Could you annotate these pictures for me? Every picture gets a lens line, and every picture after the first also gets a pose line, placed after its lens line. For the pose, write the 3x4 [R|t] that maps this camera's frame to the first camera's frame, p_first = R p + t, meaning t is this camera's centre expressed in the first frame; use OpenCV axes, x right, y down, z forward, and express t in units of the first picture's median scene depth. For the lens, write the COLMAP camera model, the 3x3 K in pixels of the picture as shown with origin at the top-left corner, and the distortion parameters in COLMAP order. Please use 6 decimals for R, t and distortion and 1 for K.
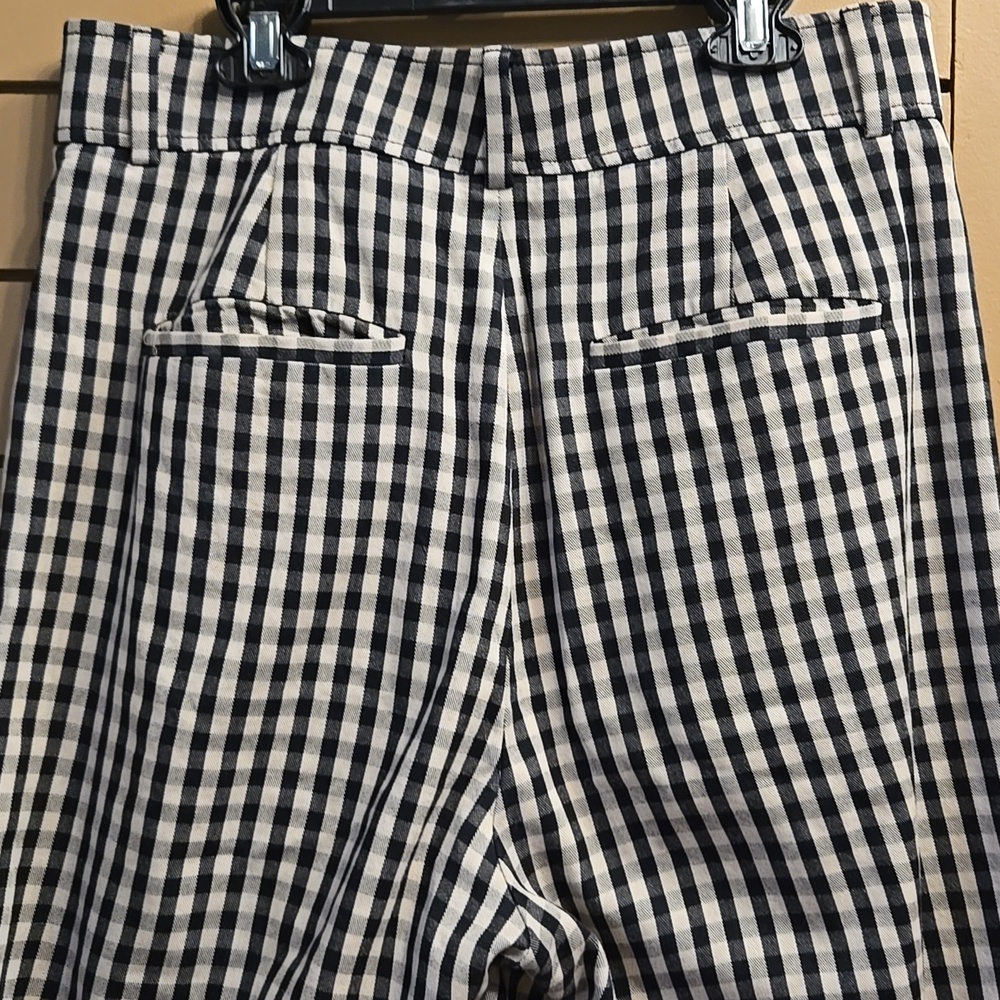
lens RADIAL K [[1431.0, 0, 500.7], [0, 1431.0, 498.4], [0, 0, 1]] dist [0.072044, 0.000000]
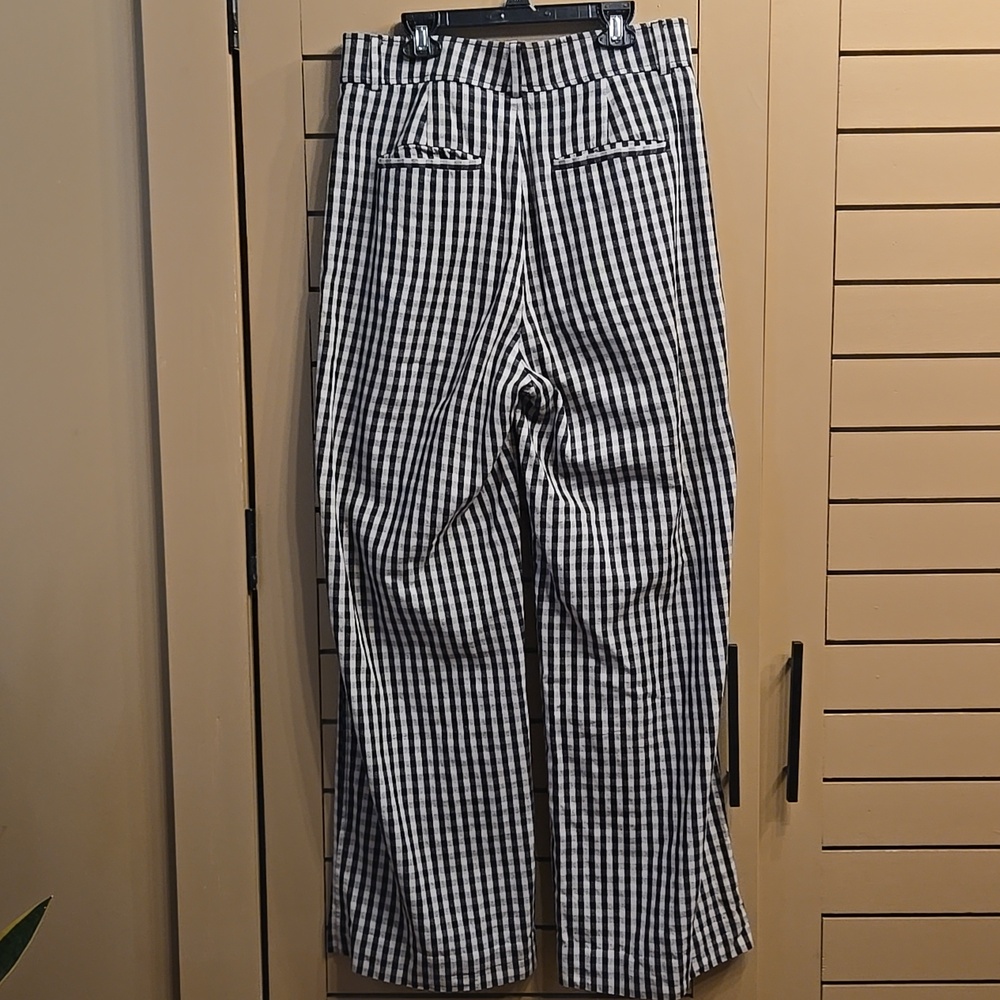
lens RADIAL K [[1431.0, 0, 498.5], [0, 1431.0, 501.0], [0, 0, 1]] dist [0.072044, 0.000000]
pose [[0.999843, -0.017599, 0.001965, -0.051448], [0.017242, 0.992795, 0.118577, 0.190929], [-0.004038, -0.118525, 0.992943, -1.625347]]
